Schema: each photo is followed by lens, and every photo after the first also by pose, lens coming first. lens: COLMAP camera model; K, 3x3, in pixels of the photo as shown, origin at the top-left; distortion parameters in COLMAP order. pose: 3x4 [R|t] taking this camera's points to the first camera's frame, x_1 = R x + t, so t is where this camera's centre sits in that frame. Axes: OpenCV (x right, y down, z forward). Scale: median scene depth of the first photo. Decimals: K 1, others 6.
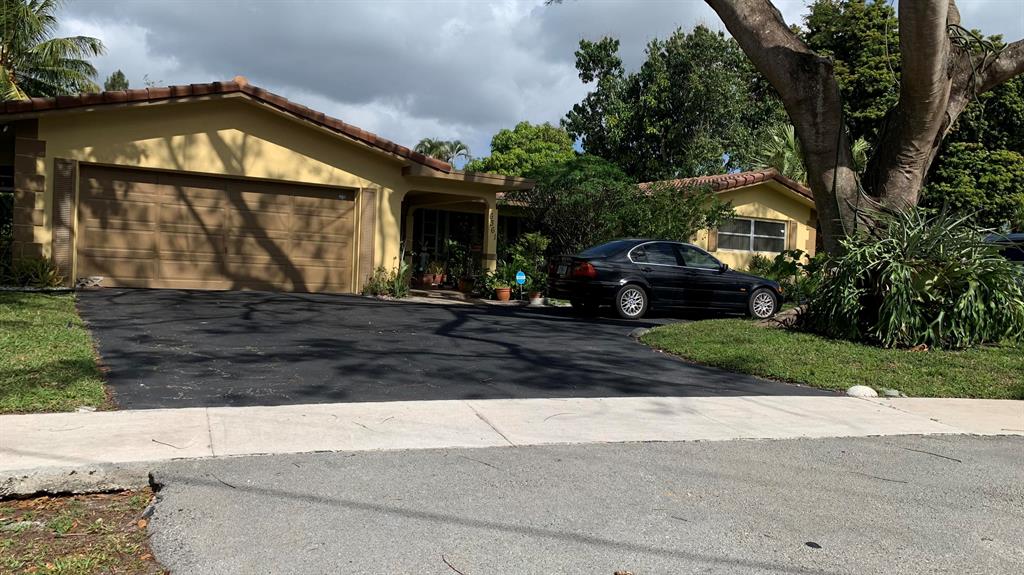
lens RADIAL K [[781.7, 0, 512.0], [0, 781.7, 287.5], [0, 0, 1]] dist [0.068834, -0.094817]
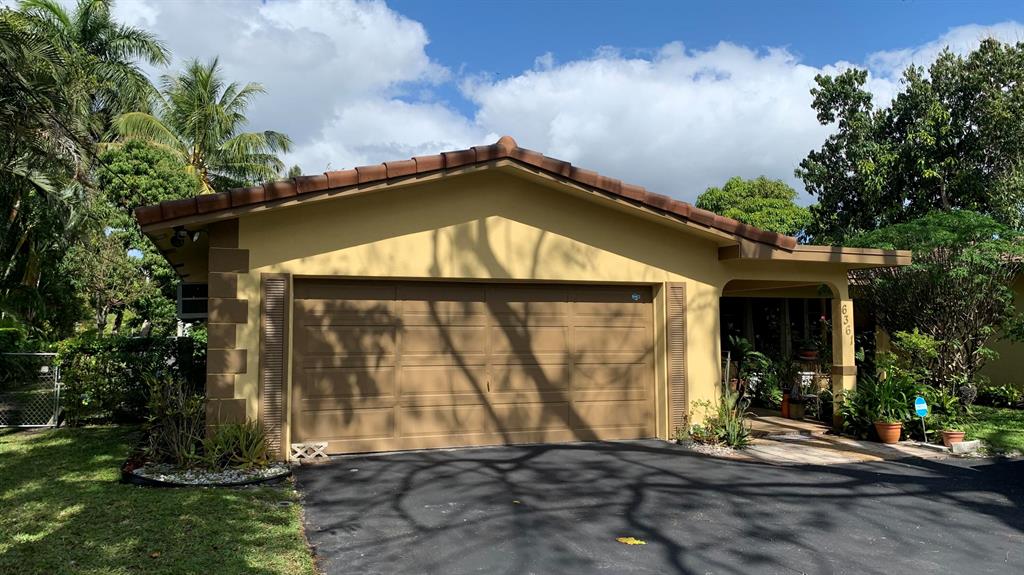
lens RADIAL K [[781.7, 0, 512.0], [0, 781.7, 287.5], [0, 0, 1]] dist [0.068834, -0.094817]
pose [[0.980606, -0.054098, -0.188376, -0.084636], [0.038370, 0.995542, -0.086162, -0.030086], [0.192197, 0.077263, 0.978310, 0.133721]]
